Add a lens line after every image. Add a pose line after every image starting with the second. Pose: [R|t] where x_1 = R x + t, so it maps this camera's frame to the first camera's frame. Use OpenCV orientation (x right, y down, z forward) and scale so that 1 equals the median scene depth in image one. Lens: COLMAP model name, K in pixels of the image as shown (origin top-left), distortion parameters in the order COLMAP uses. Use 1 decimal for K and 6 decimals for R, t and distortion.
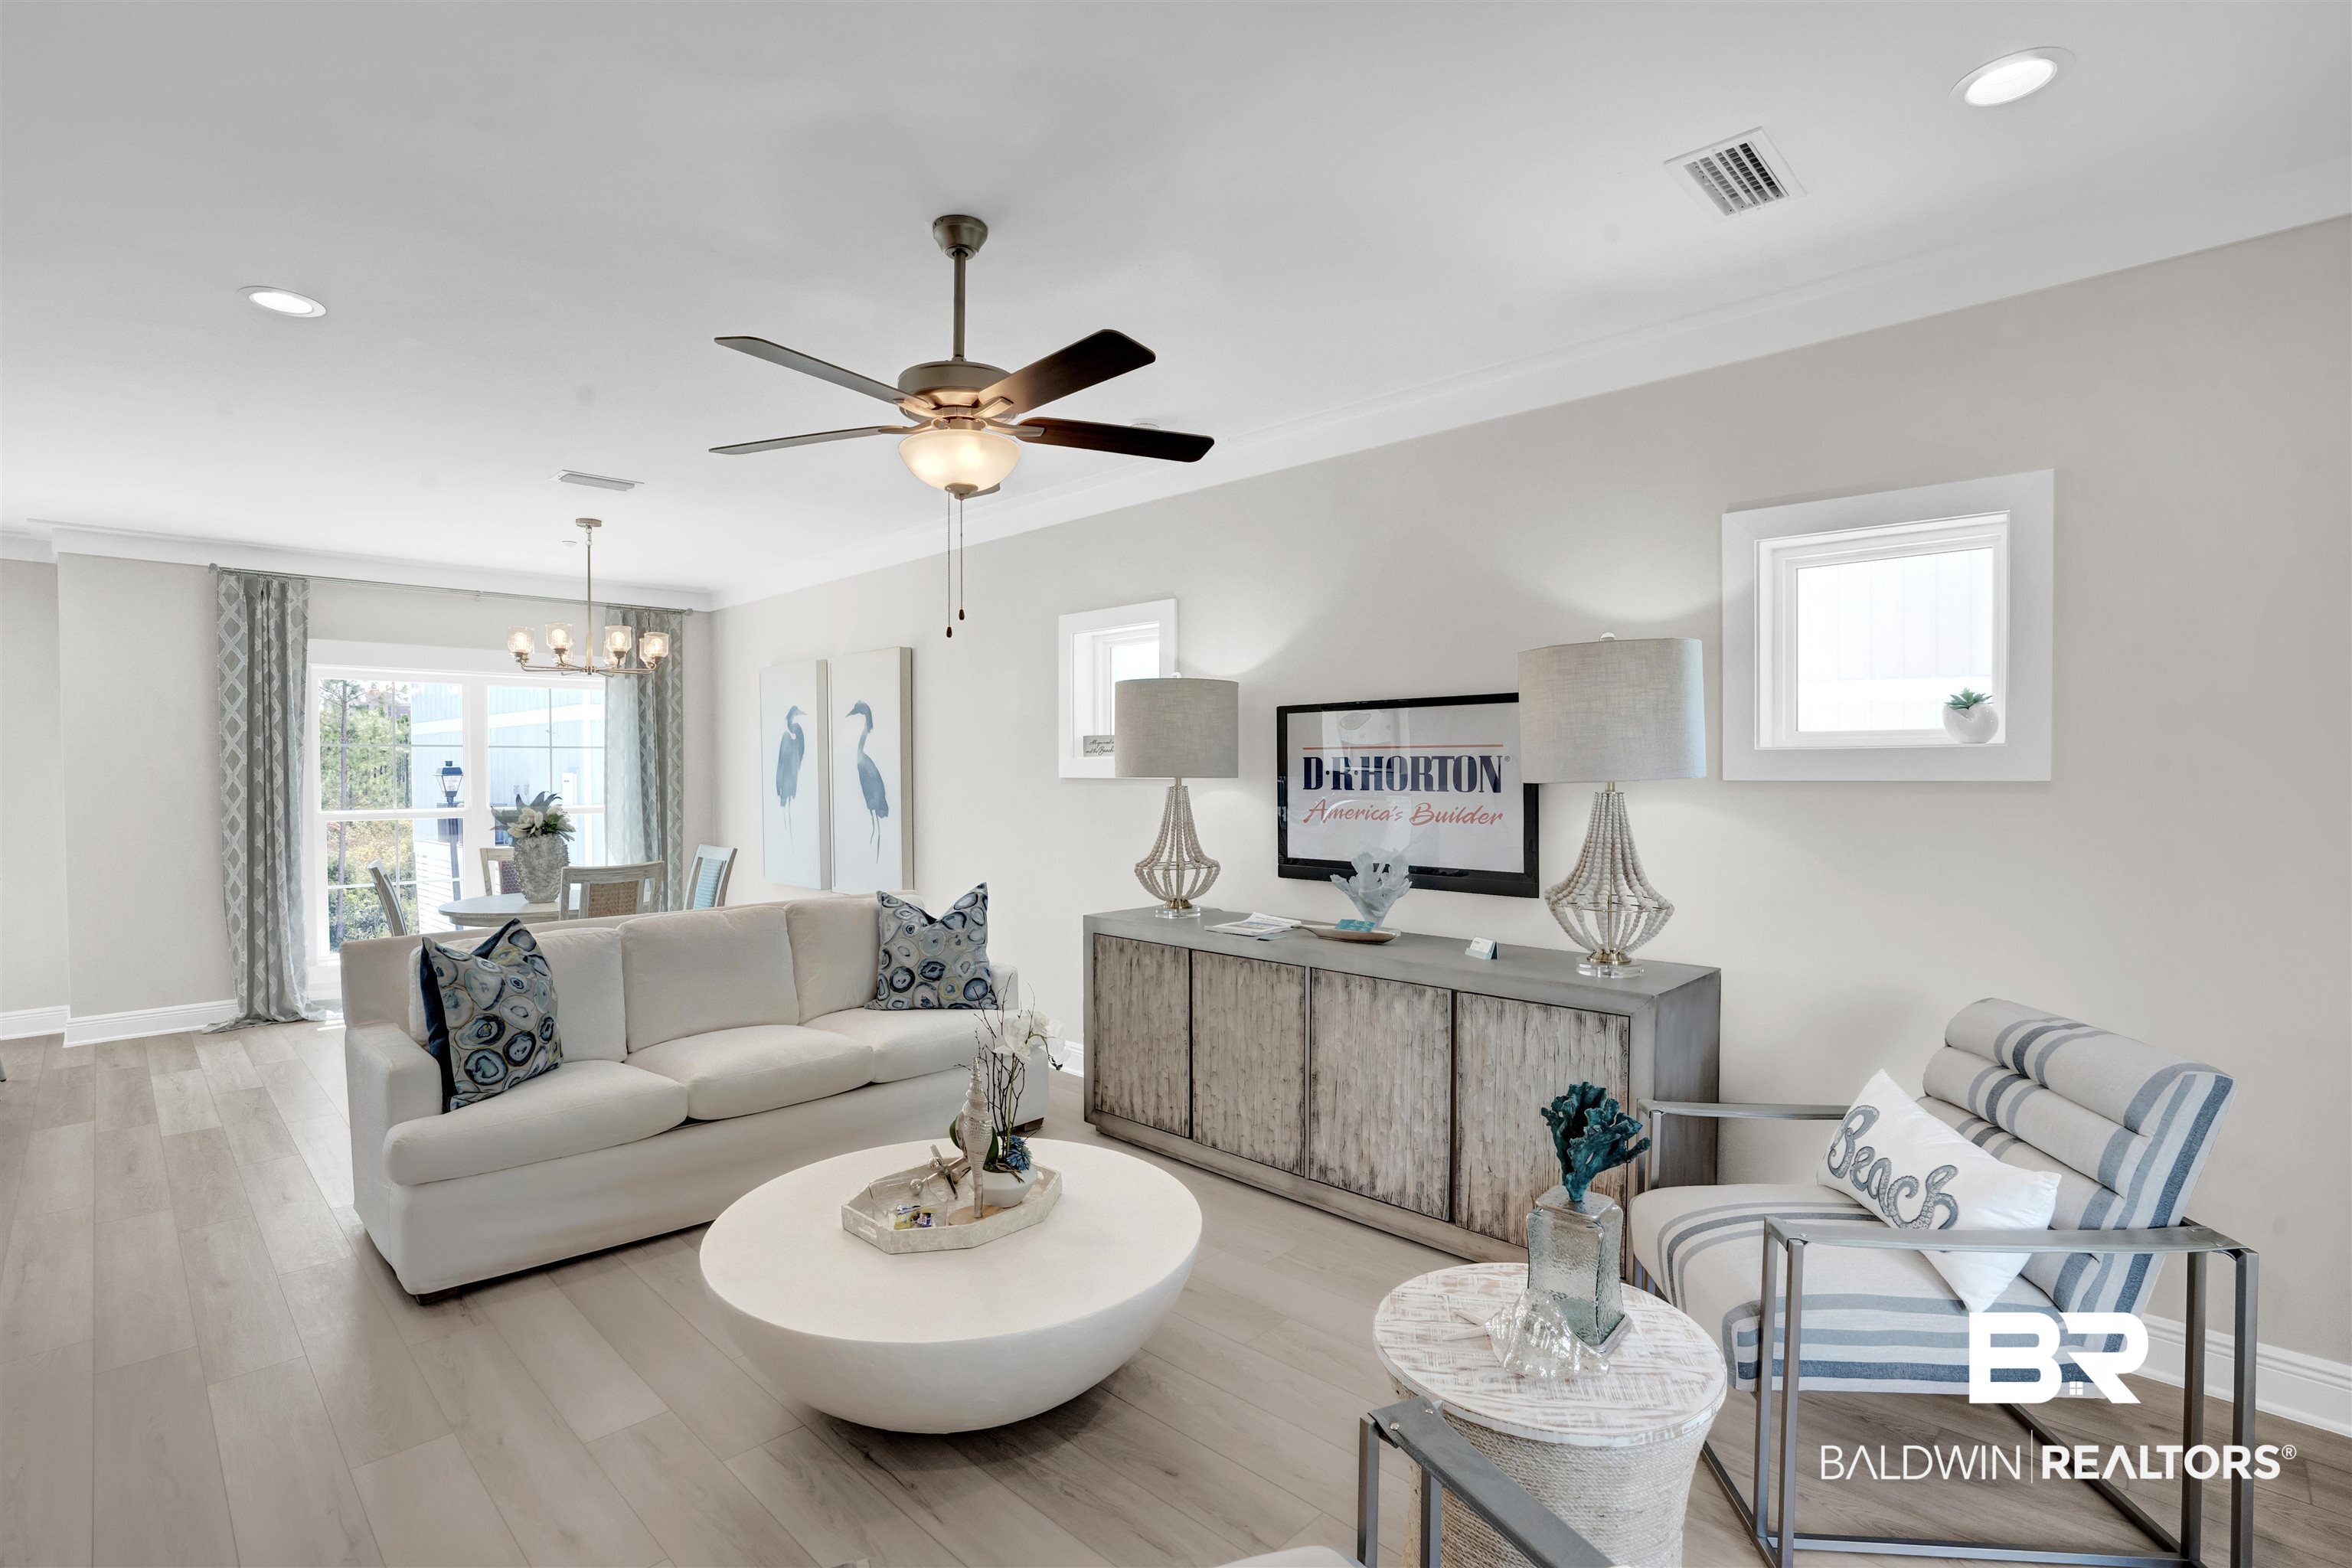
lens RADIAL K [[1105.7, 0, 1179.0], [0, 1105.7, 796.8], [0, 0, 1]] dist [-0.050077, 0.000384]
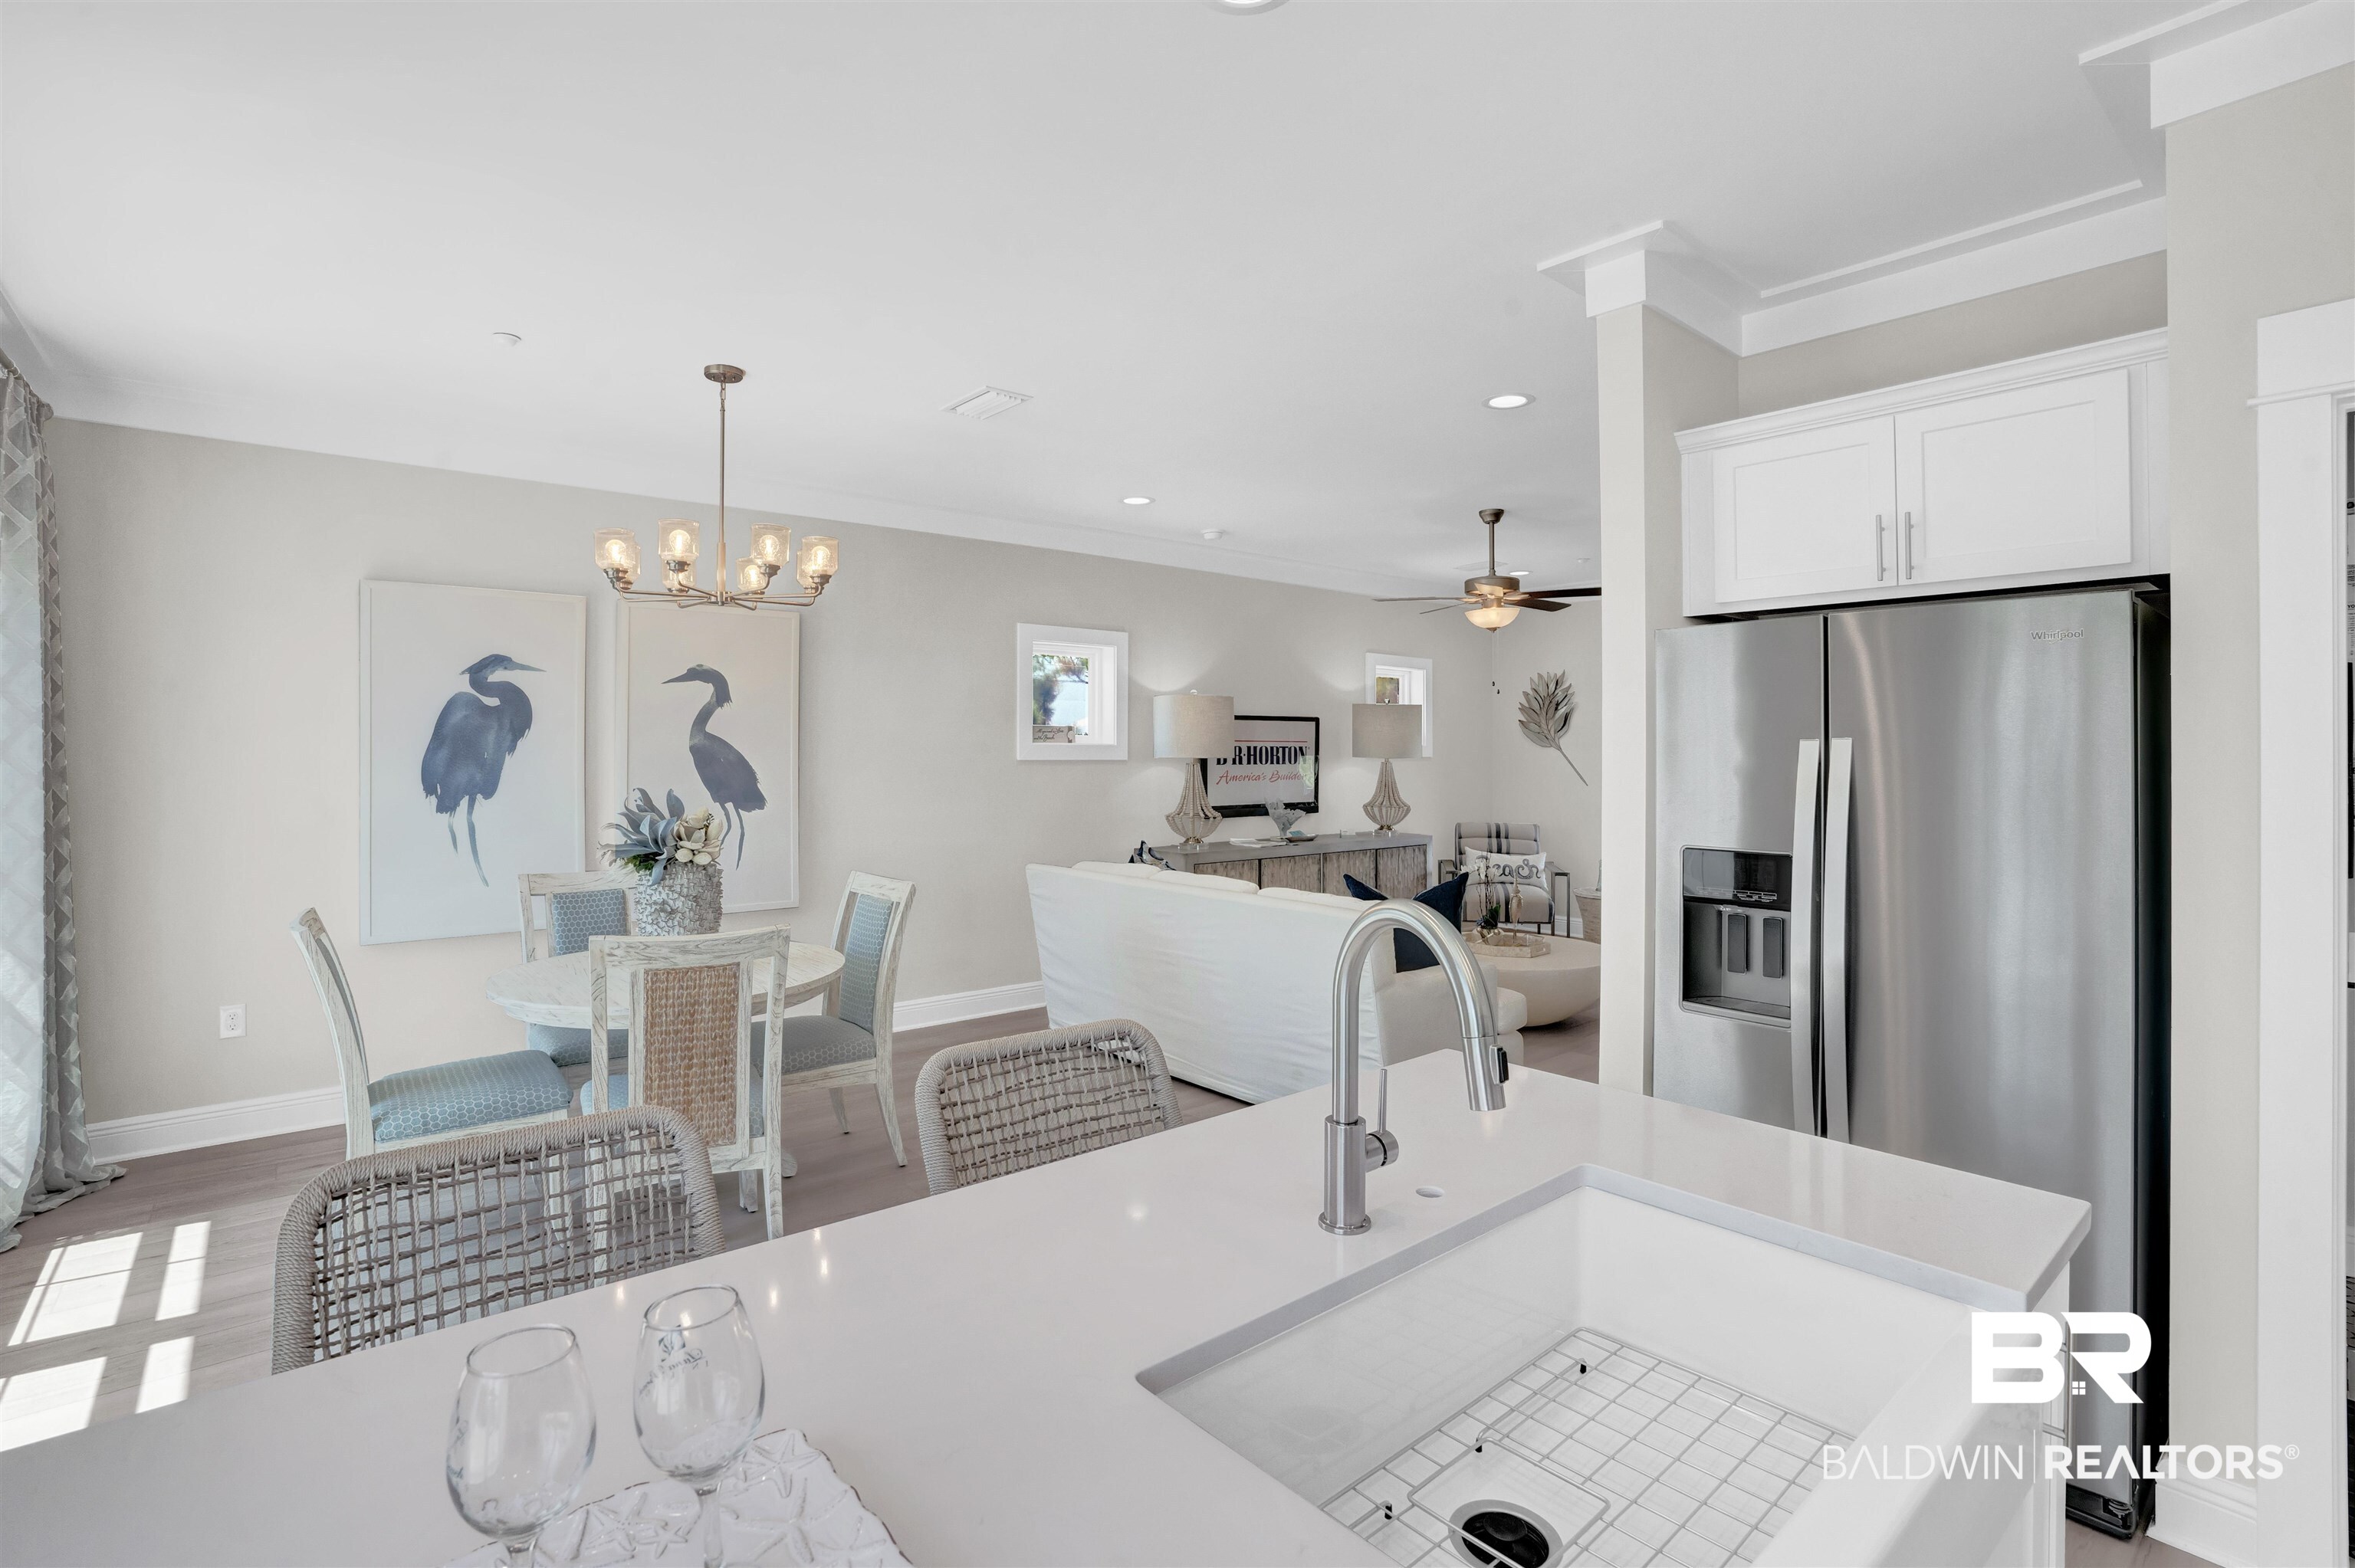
lens RADIAL K [[1114.3, 0, 1180.4], [0, 1114.3, 746.9], [0, 0, 1]] dist [-0.056260, 0.035155]
pose [[0.090465, 0.006074, 0.995881, -1.729306], [0.024822, 0.999657, -0.008352, -0.023421], [-0.995590, 0.025476, 0.090283, 0.984287]]
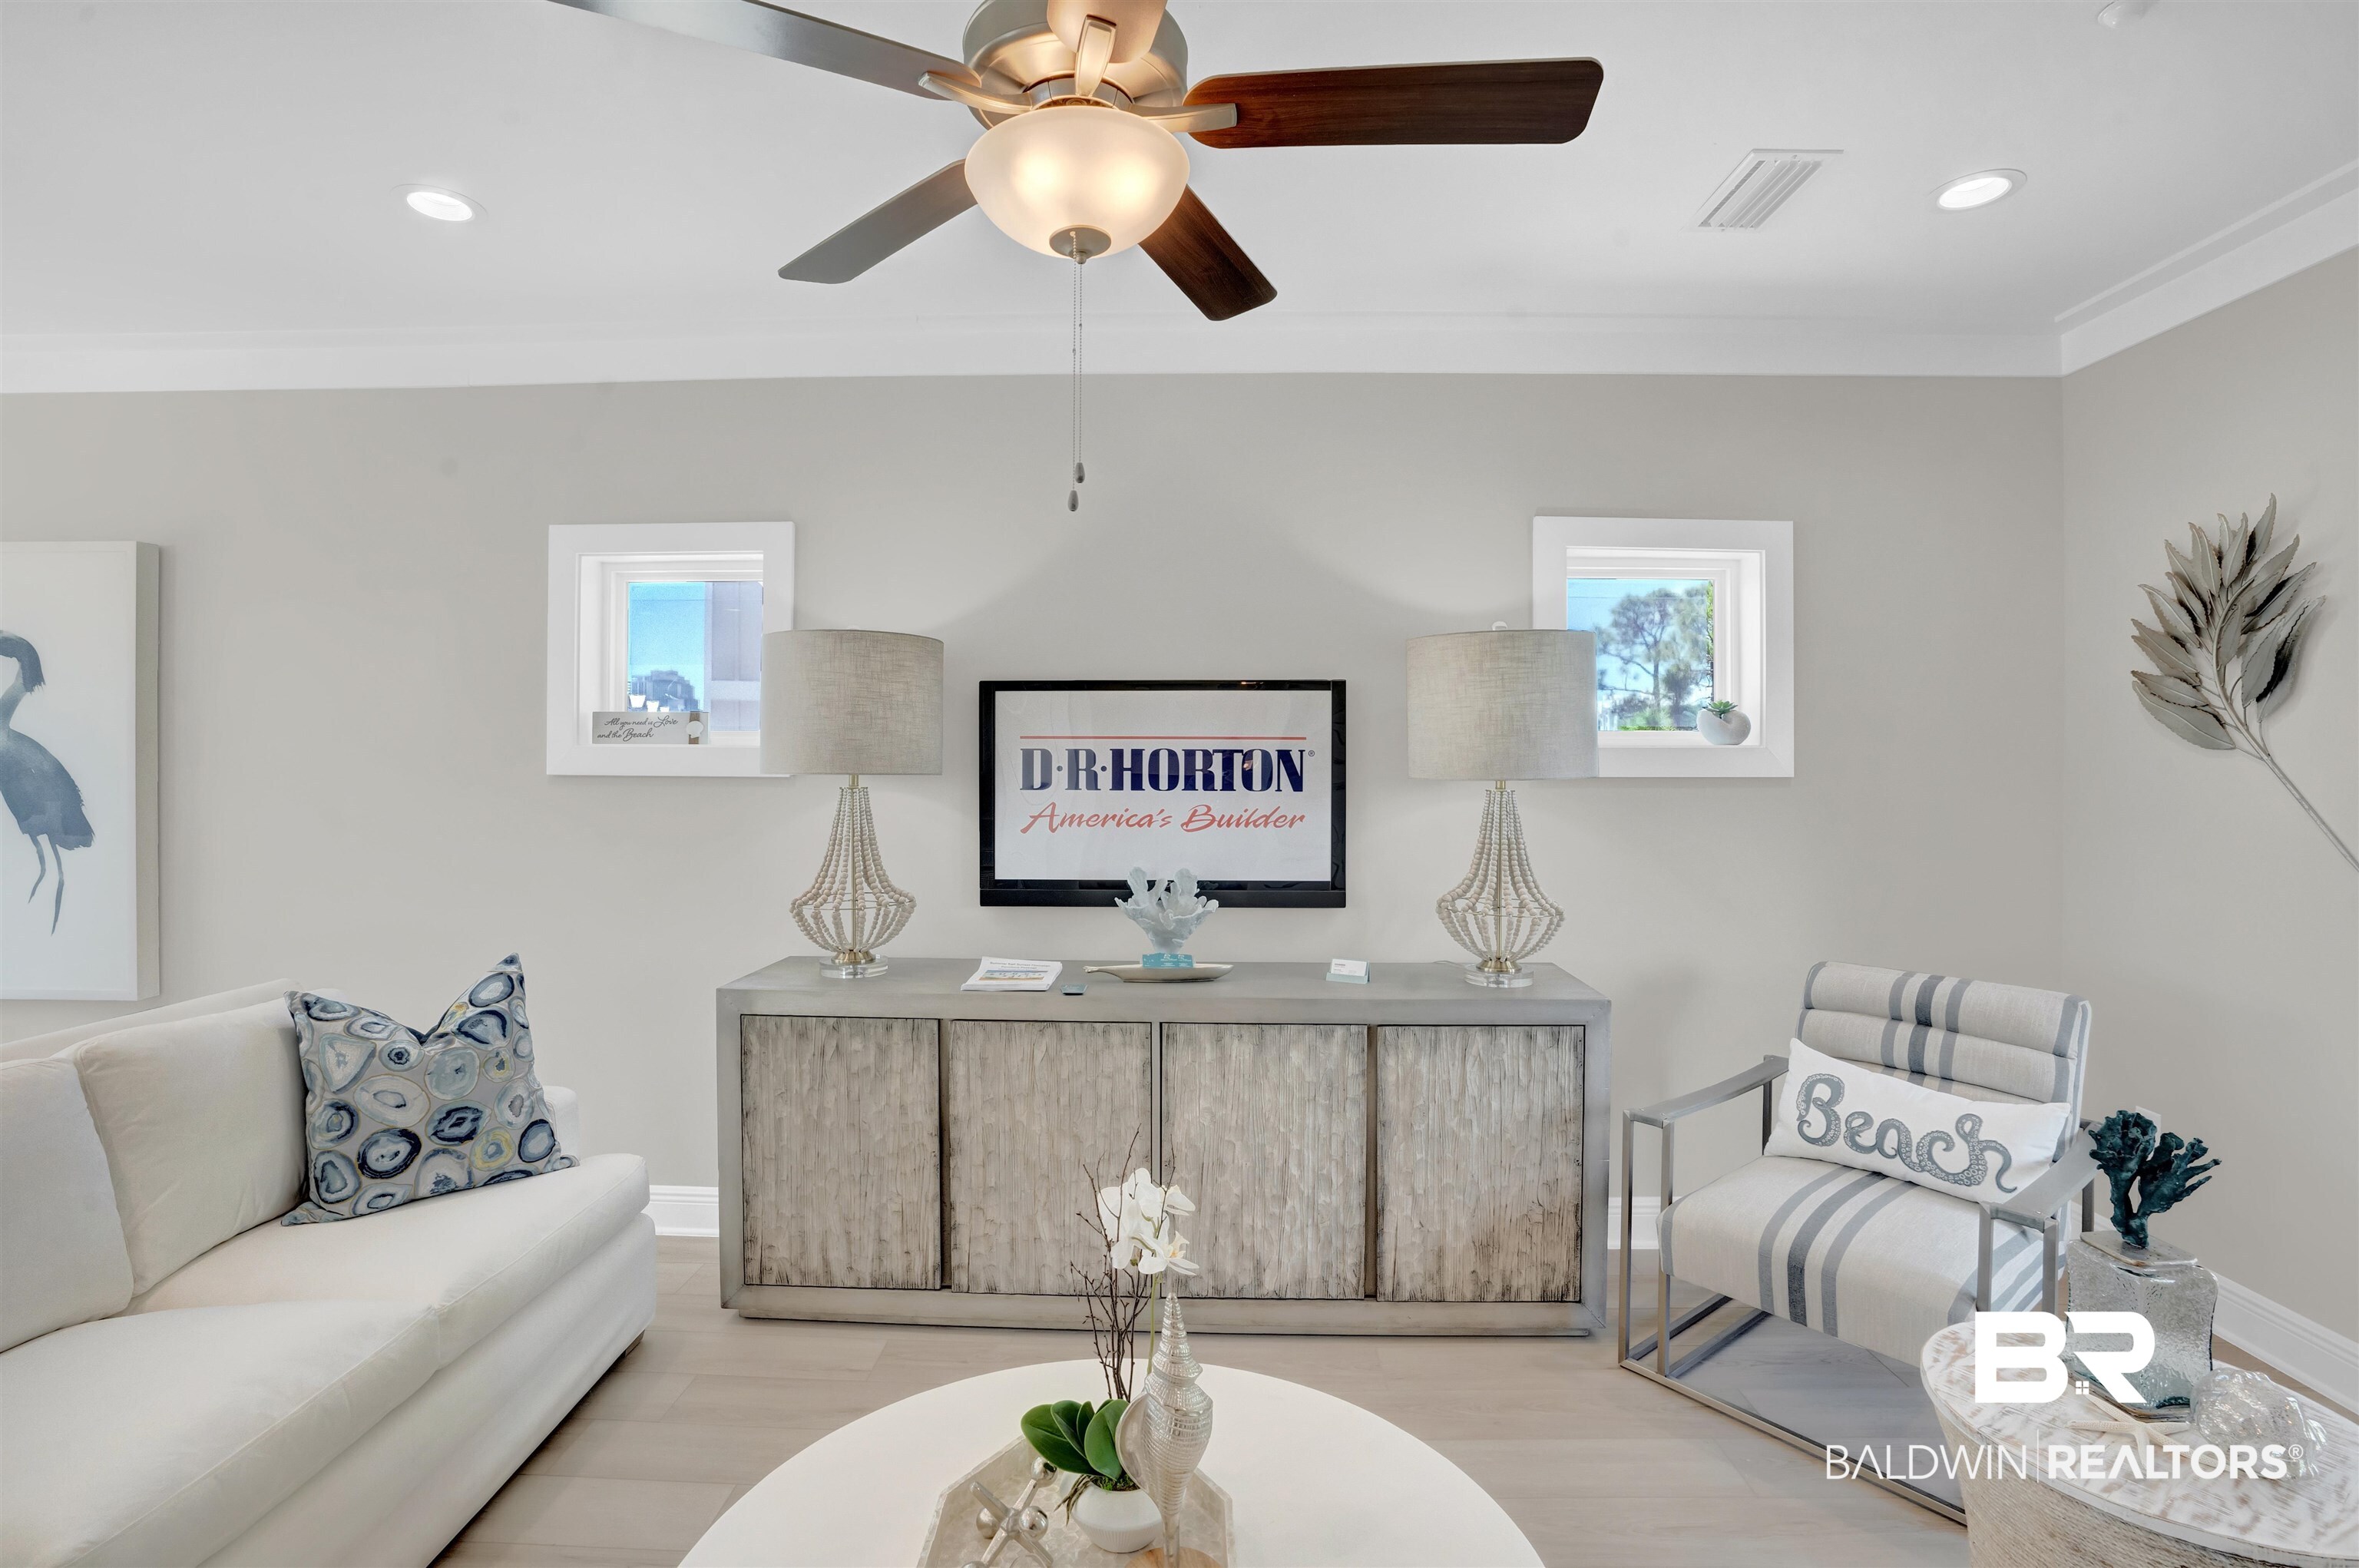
lens RADIAL K [[1088.5, 0, 1186.7], [0, 1088.5, 761.9], [0, 0, 1]] dist [-0.070818, 0.028649]
pose [[0.733449, 0.006171, 0.679717, -0.349432], [0.012535, 0.999666, -0.022602, -0.008478], [-0.679629, 0.025098, 0.733127, 0.396425]]
